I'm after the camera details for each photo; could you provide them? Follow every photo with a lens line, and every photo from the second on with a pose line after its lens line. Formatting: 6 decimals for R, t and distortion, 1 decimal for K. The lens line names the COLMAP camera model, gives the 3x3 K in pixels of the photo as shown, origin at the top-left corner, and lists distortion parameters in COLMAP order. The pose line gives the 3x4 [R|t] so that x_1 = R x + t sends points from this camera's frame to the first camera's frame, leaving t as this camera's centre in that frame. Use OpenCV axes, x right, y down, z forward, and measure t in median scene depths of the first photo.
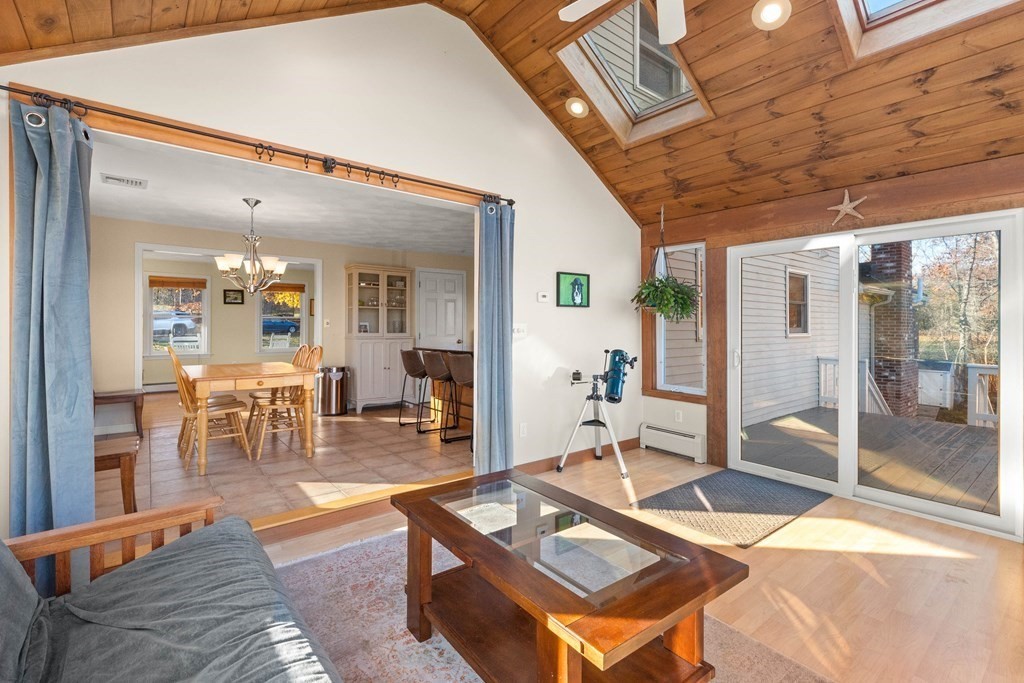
lens RADIAL K [[463.3, 0, 519.6], [0, 463.3, 324.4], [0, 0, 1]] dist [0.005930, 0.000251]
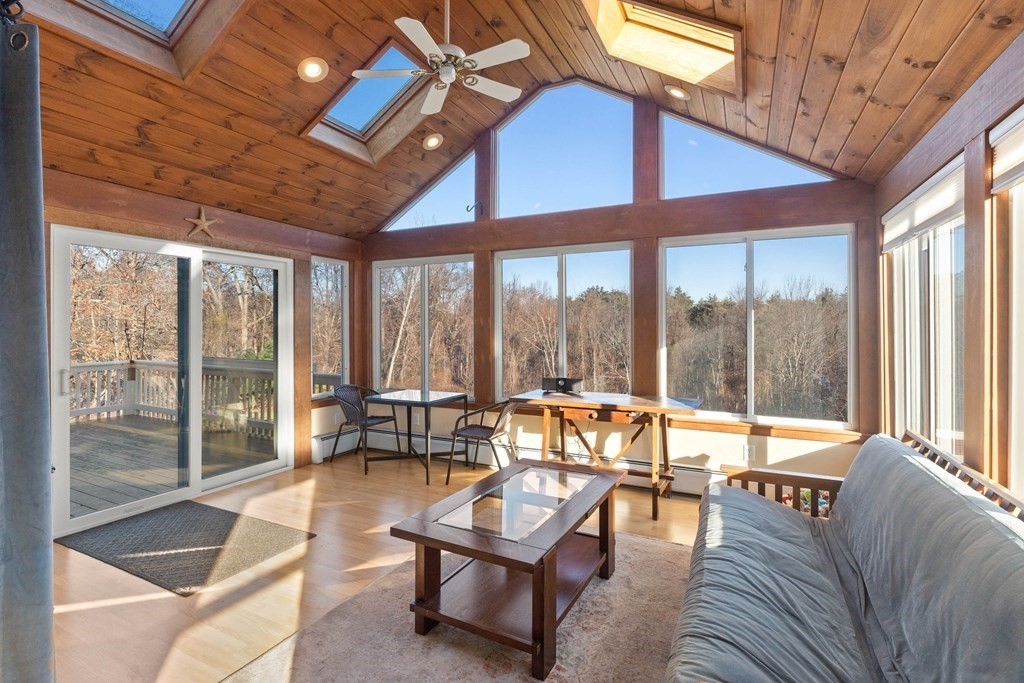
lens RADIAL K [[479.9, 0, 511.7], [0, 479.9, 324.0], [0, 0, 1]] dist [-0.004371, -0.000072]
pose [[-0.419468, -0.002236, 0.907767, -0.605911], [-0.006973, 0.999975, -0.000759, -0.025078], [-0.907743, -0.006648, -0.419474, 0.828038]]
